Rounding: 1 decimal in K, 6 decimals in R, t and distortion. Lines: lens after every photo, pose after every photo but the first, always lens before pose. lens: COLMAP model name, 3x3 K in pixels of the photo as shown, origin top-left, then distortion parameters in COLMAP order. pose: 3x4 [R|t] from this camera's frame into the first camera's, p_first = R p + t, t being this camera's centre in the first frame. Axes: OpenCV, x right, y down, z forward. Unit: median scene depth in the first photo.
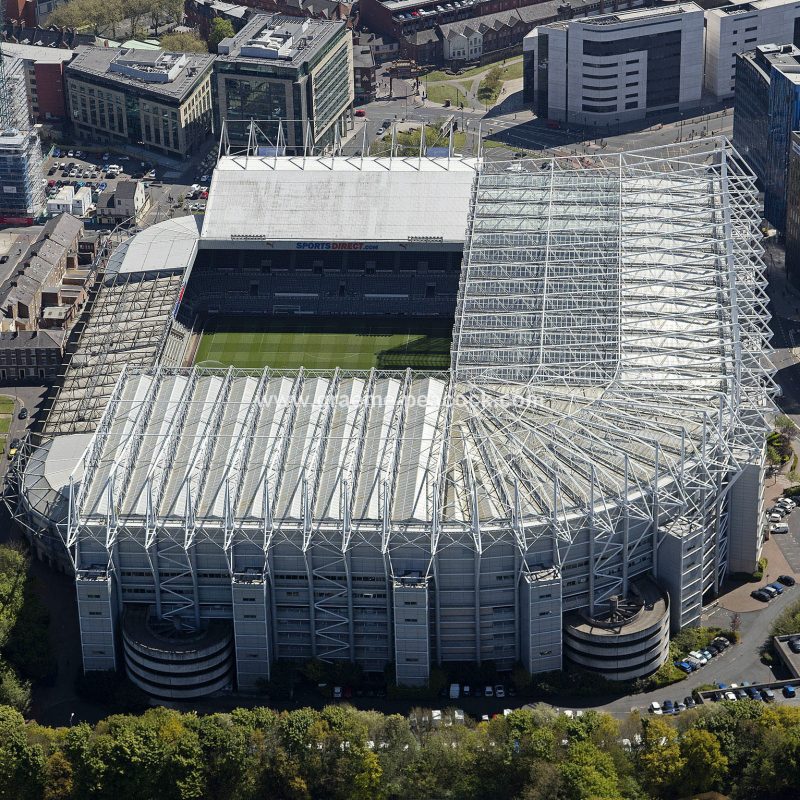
lens RADIAL K [[2626.3, 0, 317.2], [0, 2626.3, 397.3], [0, 0, 1]] dist [0.188453, 1.032167]
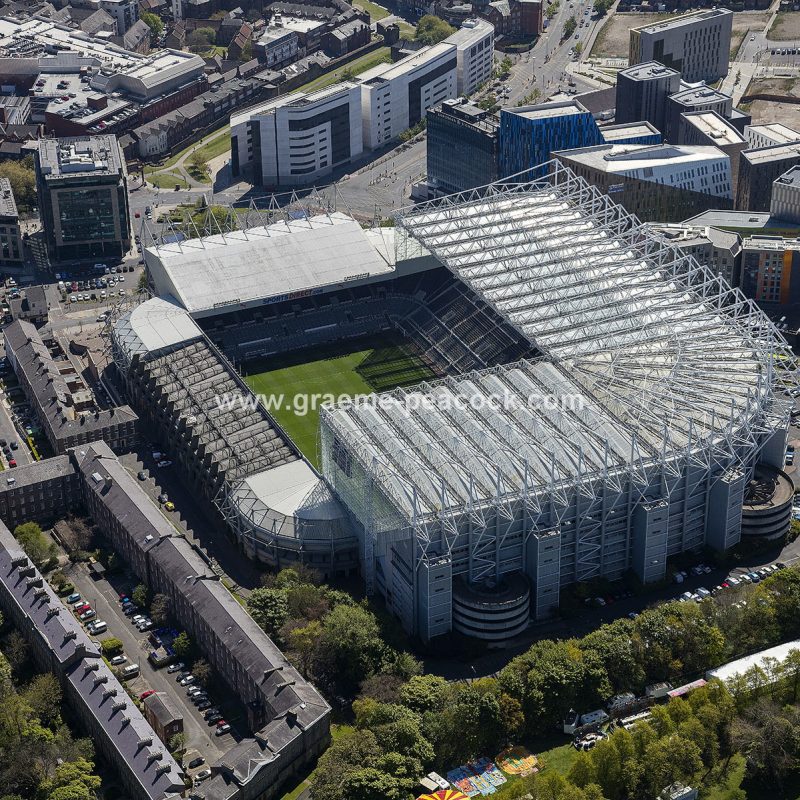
lens RADIAL K [[2002.8, 0, 389.9], [0, 2002.8, 421.3], [0, 0, 1]] dist [0.192128, 0.296320]
pose [[0.865833, -0.222894, 0.447943, -0.477445], [0.219792, 0.973720, 0.059680, -0.054801], [-0.449473, 0.046781, 0.892068, 0.136001]]
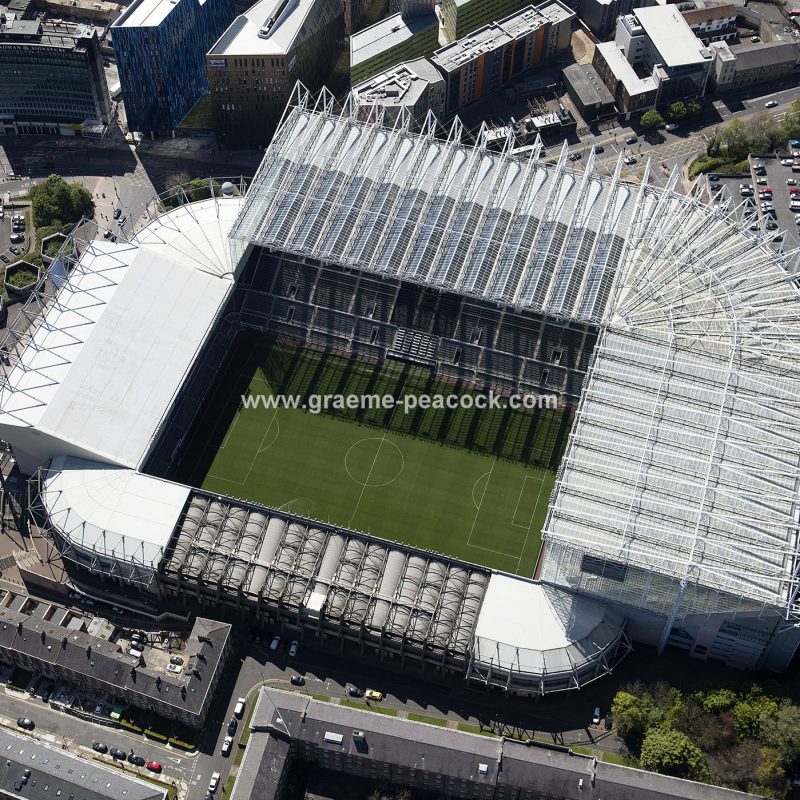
lens RADIAL K [[1377.4, 0, 398.9], [0, 1377.4, 425.5], [0, 0, 1]] dist [0.030597, 0.199099]
pose [[0.192593, -0.762072, 0.618186, -0.418001], [0.441018, 0.629992, 0.639229, -0.448239], [-0.876591, 0.149520, 0.457419, 0.784227]]
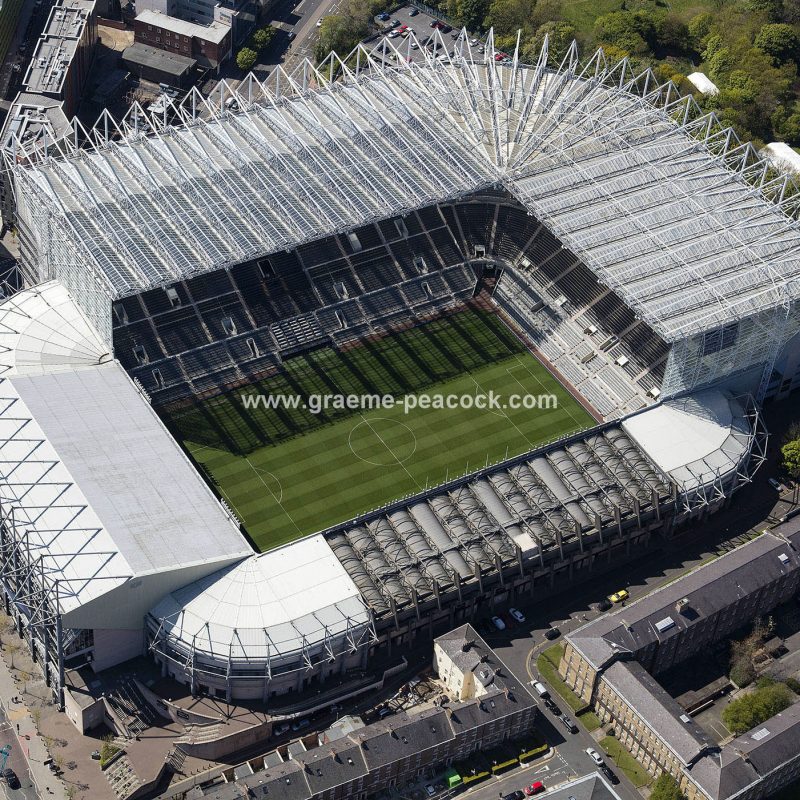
lens RADIAL K [[1825.6, 0, 378.2], [0, 1825.6, 402.4], [0, 0, 1]] dist [0.119581, 0.472666]
pose [[-0.596060, -0.540404, 0.593865, -0.470122], [0.345634, 0.494895, 0.797255, -0.647417], [-0.724741, 0.680472, -0.108205, 1.197423]]
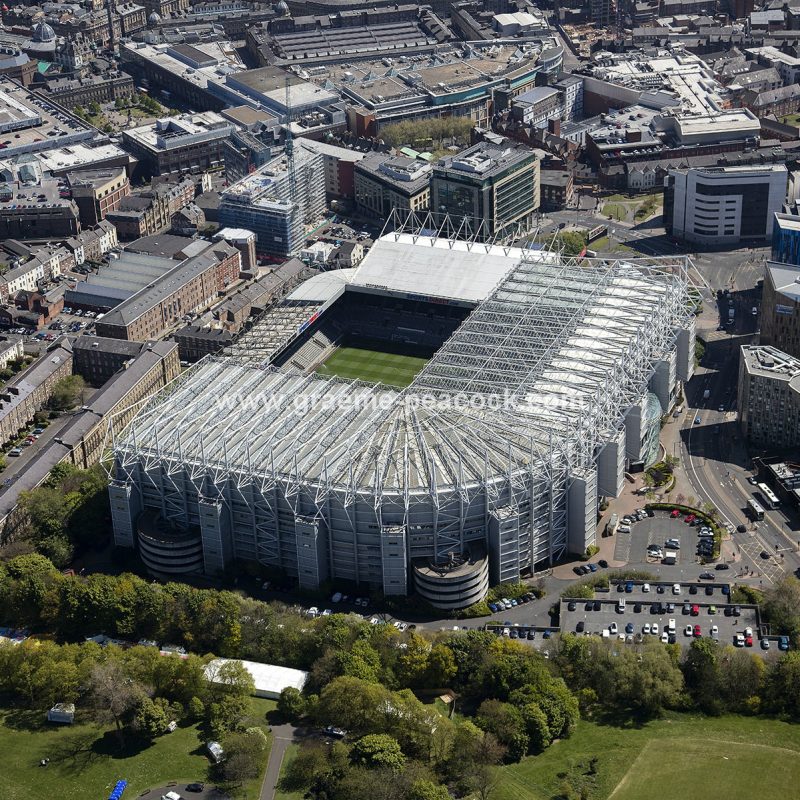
lens RADIAL K [[1825.6, 0, 378.2], [0, 1825.6, 402.4], [0, 0, 1]] dist [0.119581, 0.472666]
pose [[0.953751, 0.139809, -0.266107, 0.308623], [-0.139703, 0.990003, 0.019424, -0.019403], [0.266162, 0.018650, 0.963748, 0.007846]]
